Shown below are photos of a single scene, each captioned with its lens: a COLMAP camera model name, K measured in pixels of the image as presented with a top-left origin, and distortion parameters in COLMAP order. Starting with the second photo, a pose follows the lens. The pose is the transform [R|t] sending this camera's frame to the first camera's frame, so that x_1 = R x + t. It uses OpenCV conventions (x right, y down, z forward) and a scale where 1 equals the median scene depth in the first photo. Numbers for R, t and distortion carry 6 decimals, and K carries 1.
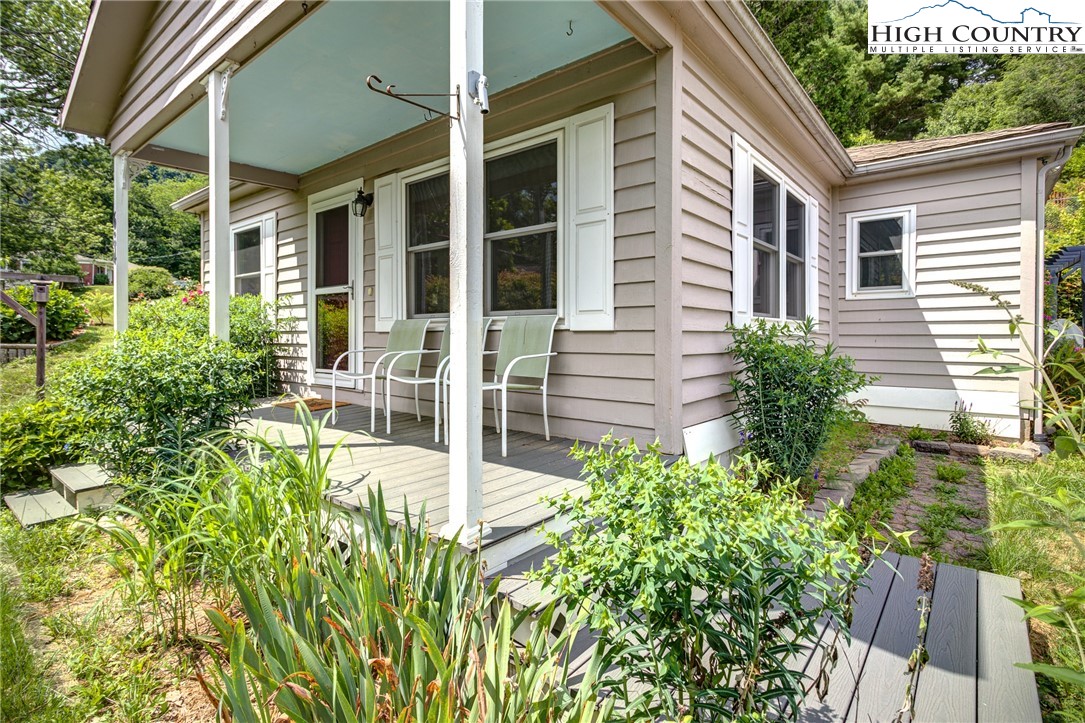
lens RADIAL K [[530.3, 0, 509.9], [0, 530.3, 341.1], [0, 0, 1]] dist [0.021935, 0.000379]
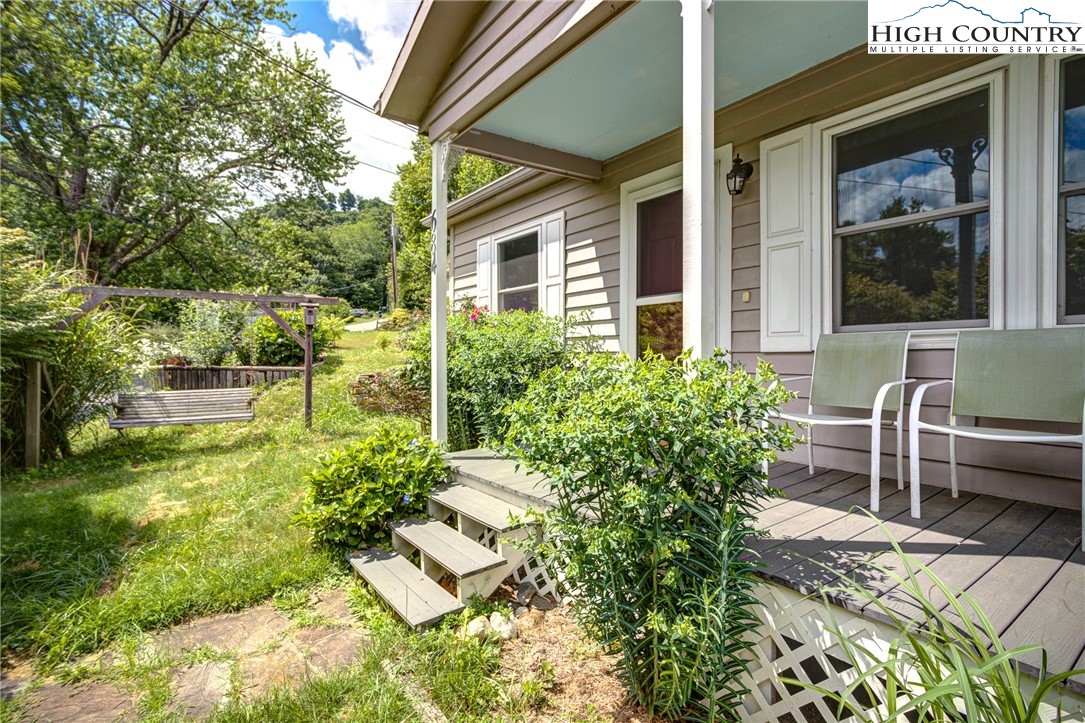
lens RADIAL K [[524.6, 0, 542.5], [0, 524.6, 361.5], [0, 0, 1]] dist [0.002290, 0.000111]
pose [[0.976461, -0.004520, -0.215646, -0.307037], [0.004866, 0.999988, 0.001072, -0.005332], [0.215638, -0.002096, 0.976471, 0.188489]]
